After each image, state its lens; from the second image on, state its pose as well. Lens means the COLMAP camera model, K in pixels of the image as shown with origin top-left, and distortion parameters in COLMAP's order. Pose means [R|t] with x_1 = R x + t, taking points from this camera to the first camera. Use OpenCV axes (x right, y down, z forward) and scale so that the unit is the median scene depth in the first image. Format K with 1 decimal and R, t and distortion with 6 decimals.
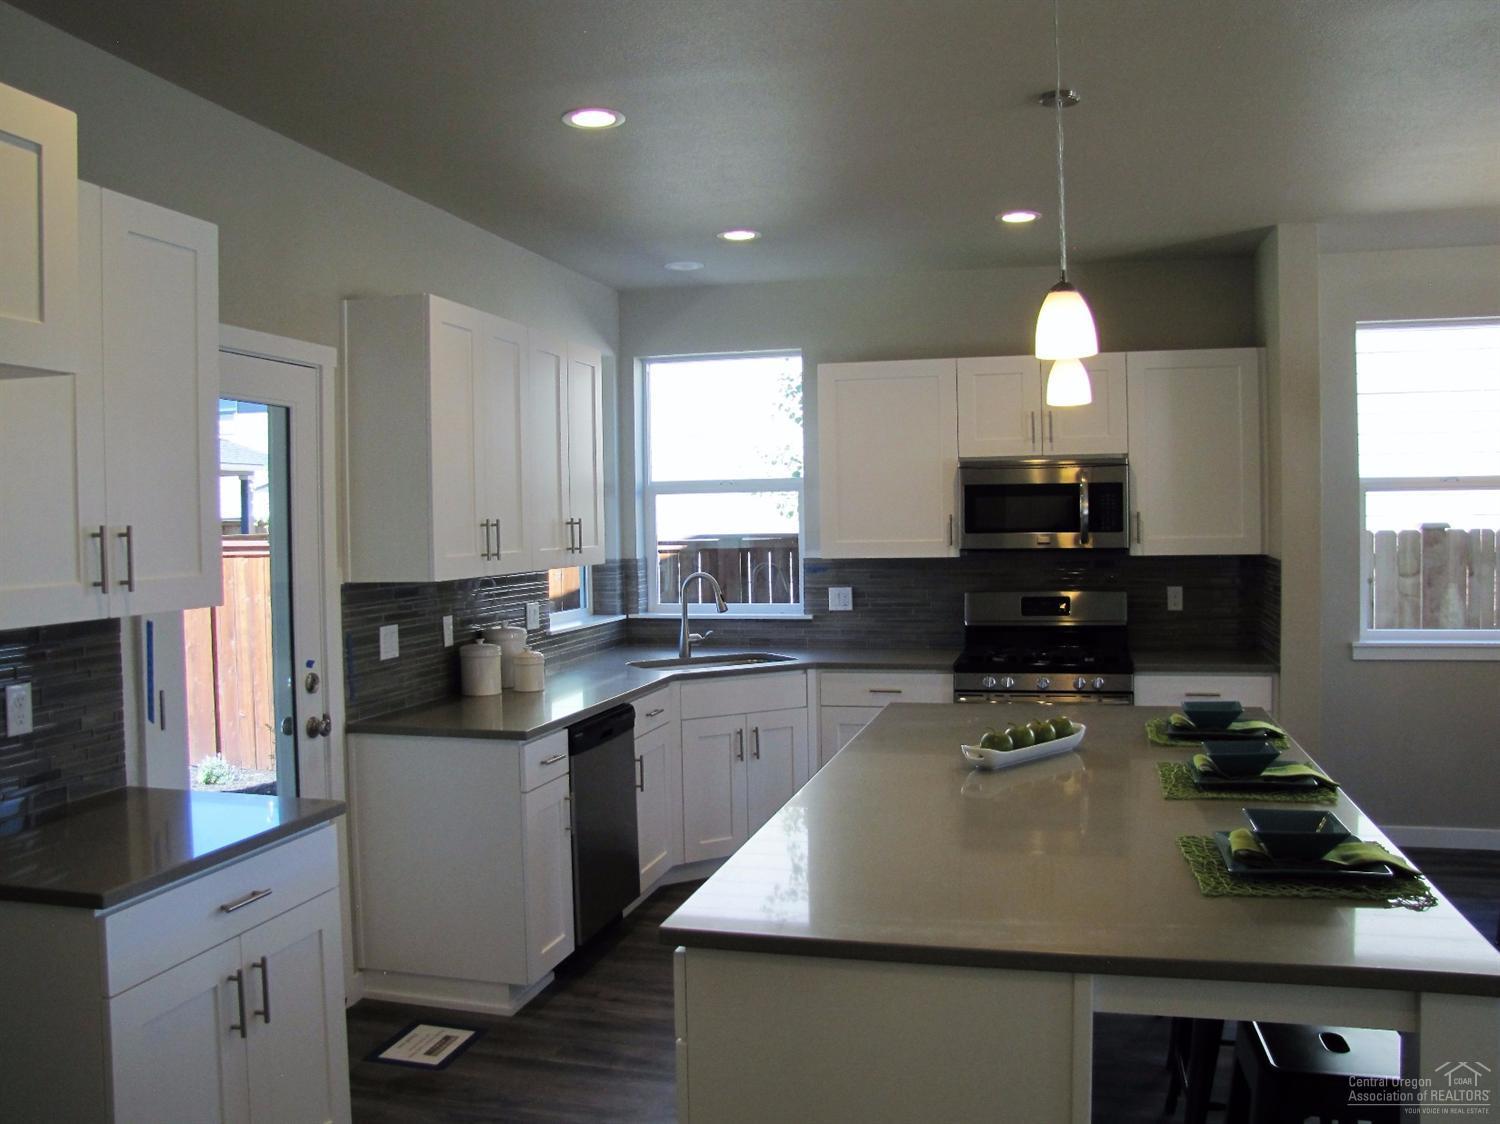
lens RADIAL K [[1258.0, 0, 744.4], [0, 1258.0, 545.9], [0, 0, 1]] dist [-0.187662, 0.163995]
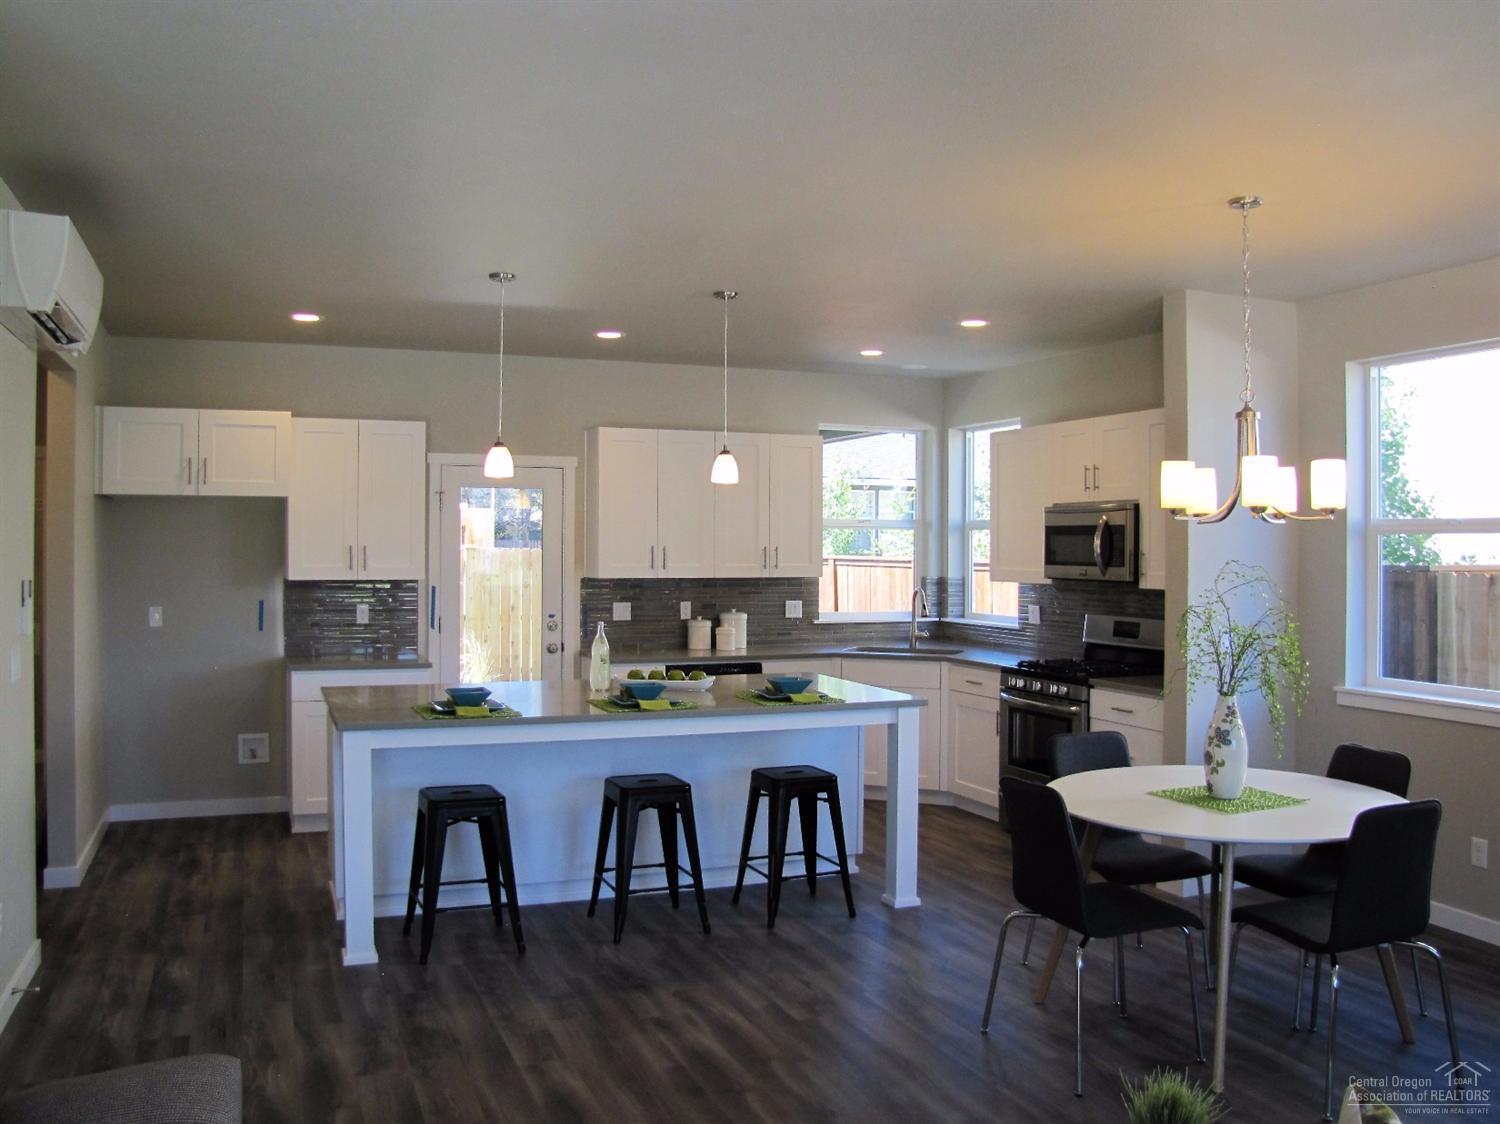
lens RADIAL K [[1258.0, 0, 744.4], [0, 1258.0, 545.9], [0, 0, 1]] dist [-0.187662, 0.163995]
pose [[0.596065, 0.018635, -0.802720, 1.025542], [-0.031459, 0.999505, -0.000158, -0.019684], [0.802320, 0.025347, 0.596356, 0.021431]]
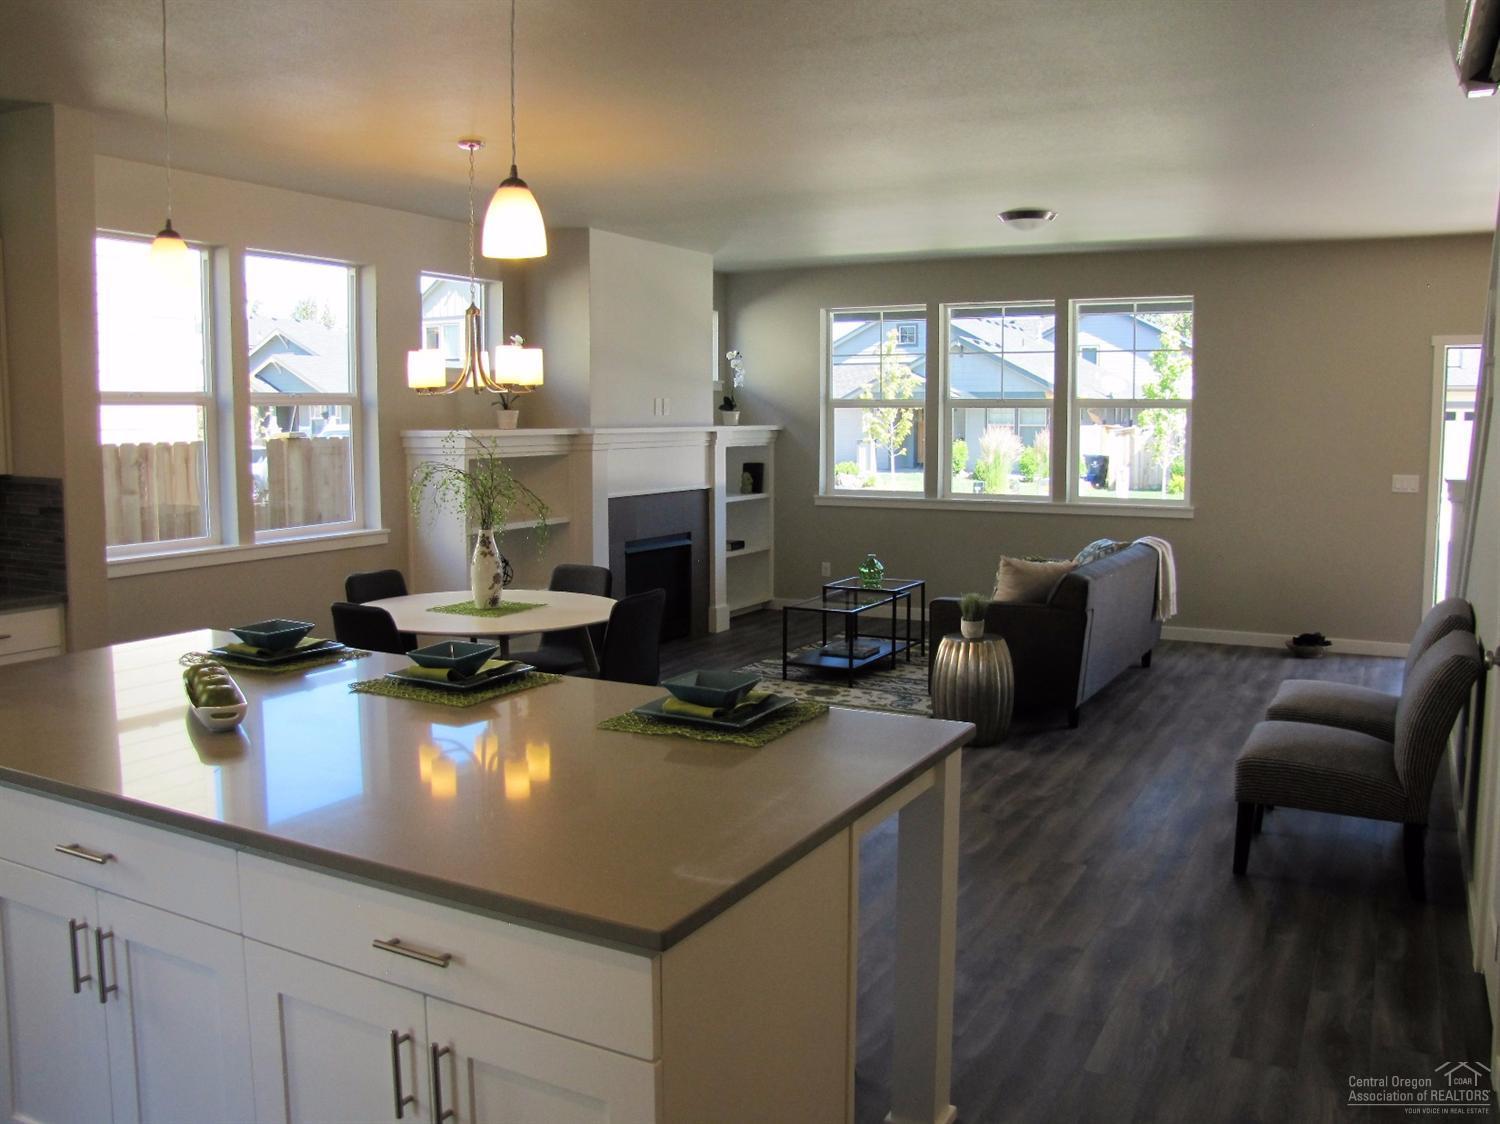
lens RADIAL K [[1249.1, 0, 741.9], [0, 1249.1, 547.7], [0, 0, 1]] dist [-0.192129, 0.172432]
pose [[0.242070, -0.086209, 0.966421, -0.284926], [0.019447, 0.996276, 0.084001, -0.002060], [-0.970064, -0.001540, 0.242845, 0.270925]]
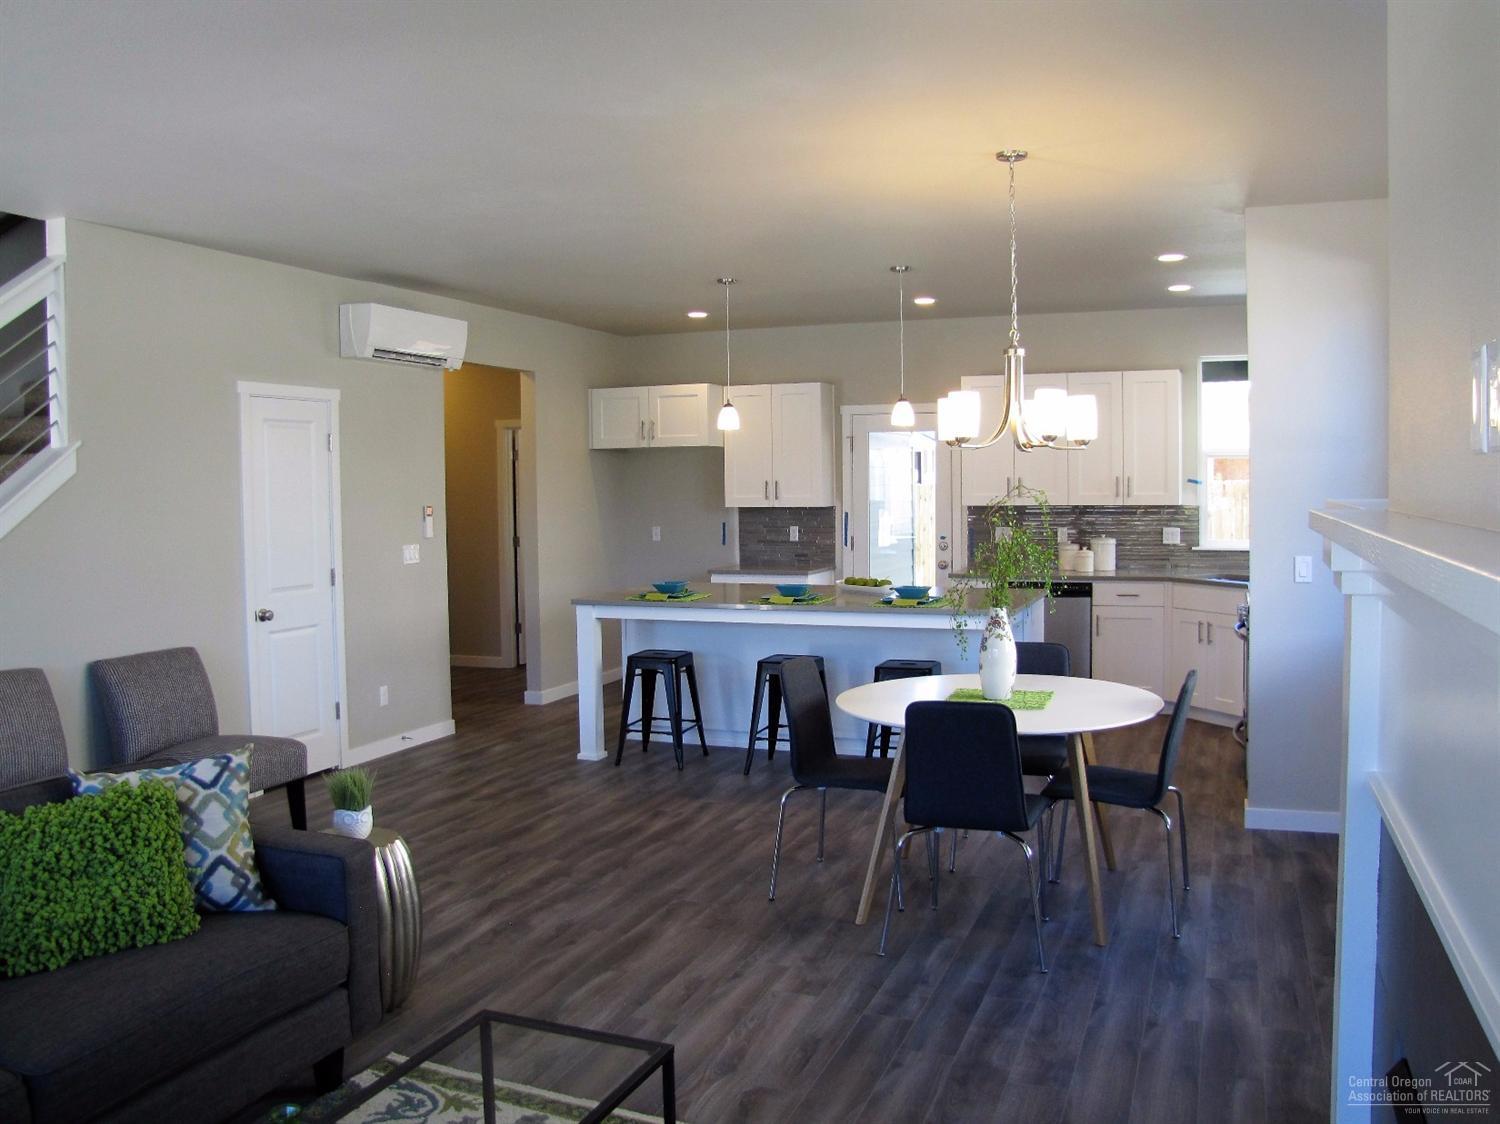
lens RADIAL K [[1249.1, 0, 741.9], [0, 1249.1, 547.7], [0, 0, 1]] dist [-0.192129, 0.172432]
pose [[-0.121453, 0.068022, -0.990264, 1.444652], [-0.007024, 0.997565, 0.069385, -0.034427], [0.992572, 0.015383, -0.120679, 0.629654]]
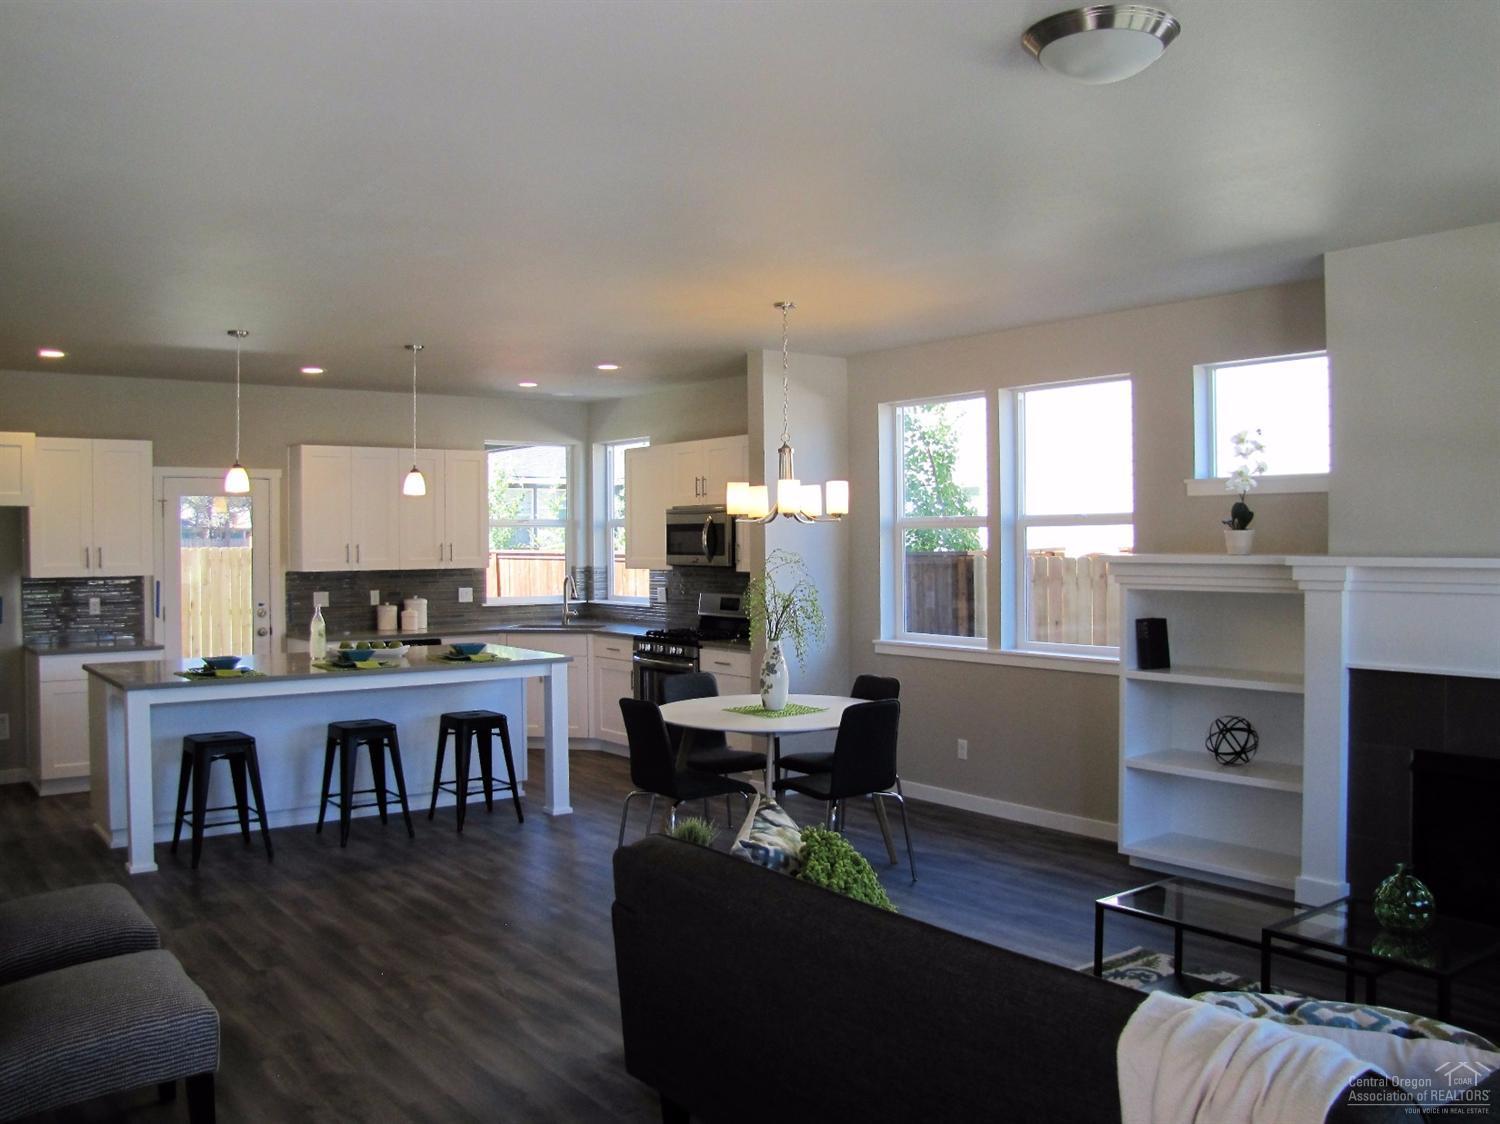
lens RADIAL K [[1258.0, 0, 744.4], [0, 1258.0, 545.9], [0, 0, 1]] dist [-0.187662, 0.163995]
pose [[0.788586, 0.013006, -0.614787, 1.274465], [-0.017974, 0.999837, -0.001904, -0.020504], [0.614662, 0.012551, 0.788691, -0.202423]]
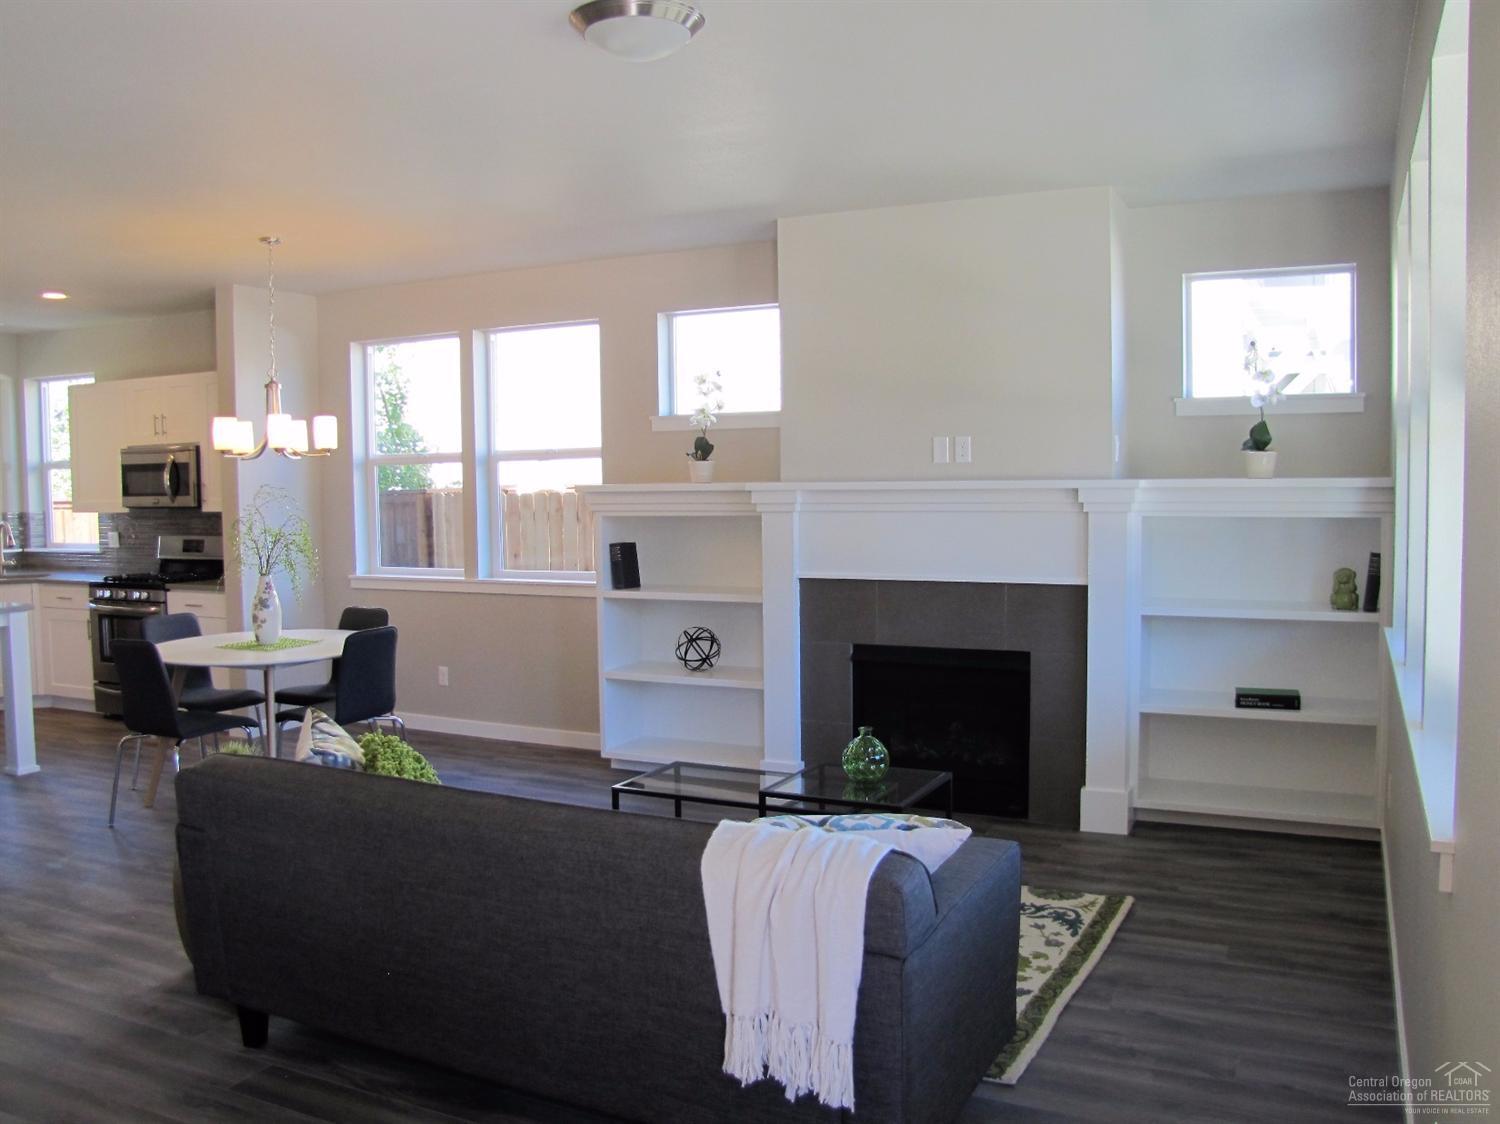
lens RADIAL K [[1249.1, 0, 741.9], [0, 1249.1, 547.7], [0, 0, 1]] dist [-0.192129, 0.172432]
pose [[0.979229, 0.011736, -0.202416, 1.246997], [-0.003970, 0.999242, 0.038731, -0.007670], [0.202717, -0.037122, 0.978533, -0.282044]]
